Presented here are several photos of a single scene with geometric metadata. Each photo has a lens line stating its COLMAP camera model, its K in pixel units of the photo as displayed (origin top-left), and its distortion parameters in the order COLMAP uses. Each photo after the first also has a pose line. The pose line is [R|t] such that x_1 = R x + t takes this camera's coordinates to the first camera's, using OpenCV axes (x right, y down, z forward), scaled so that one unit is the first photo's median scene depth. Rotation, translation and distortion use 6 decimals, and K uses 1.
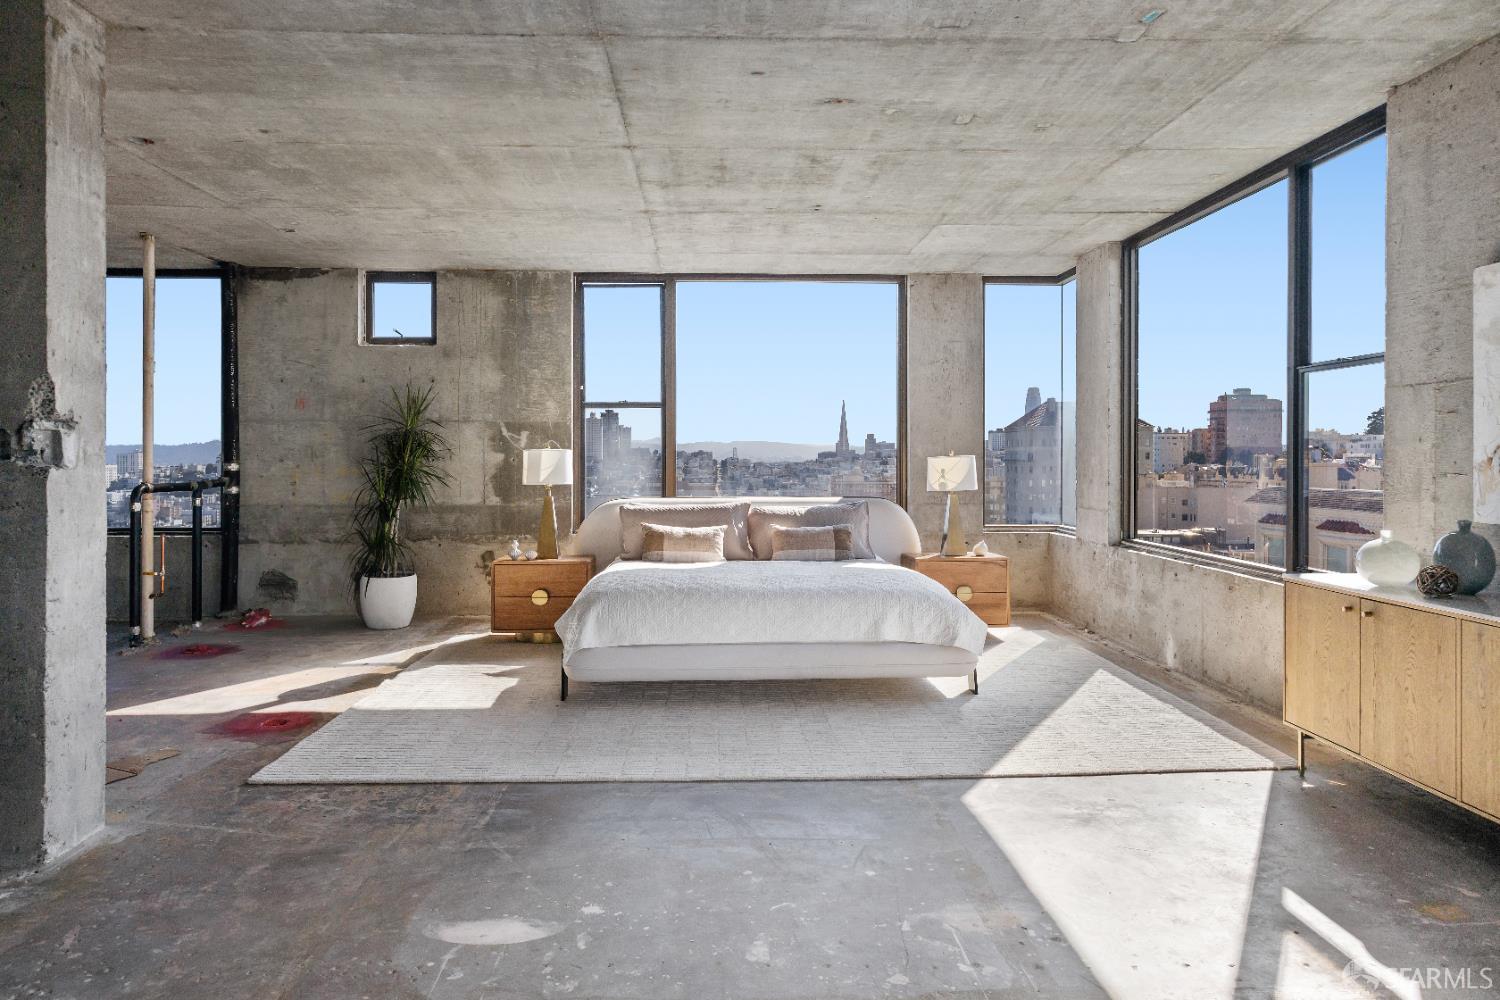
lens RADIAL K [[971.2, 0, 750.0], [0, 971.2, 500.0], [0, 0, 1]] dist [0.002383, 0.001126]
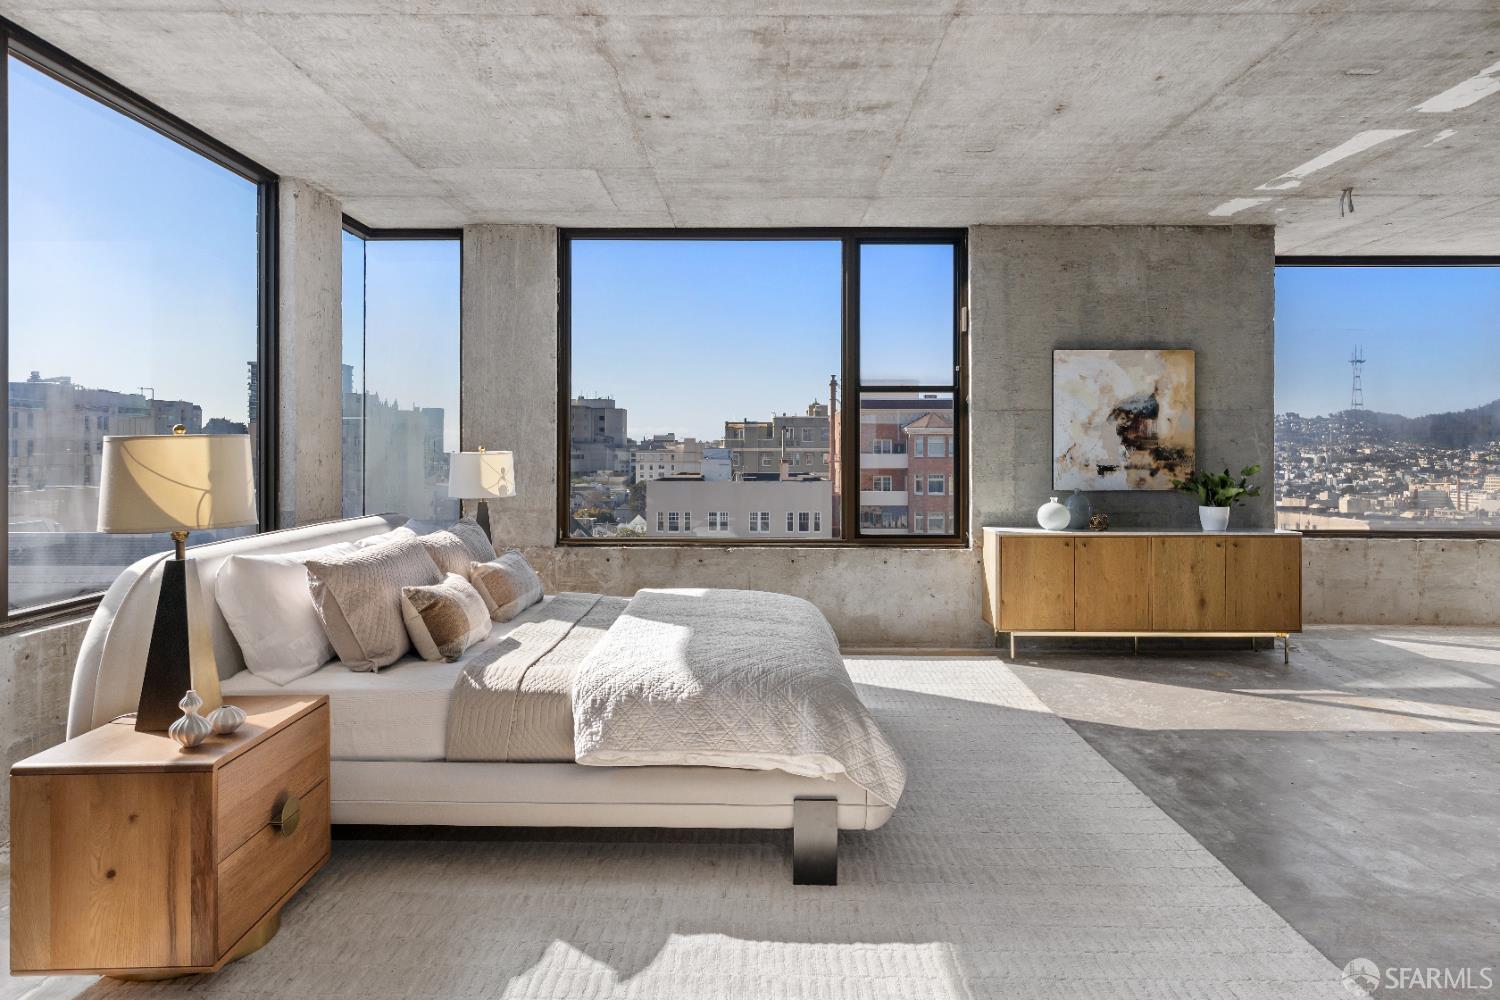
lens RADIAL K [[982.5, 0, 750.0], [0, 982.5, 500.0], [0, 0, 1]] dist [-0.002443, -0.000766]
pose [[0.050550, -0.047926, 0.997571, -0.586125], [0.041094, 0.998102, 0.045869, -0.034676], [-0.997876, 0.038676, 0.052423, 0.768665]]
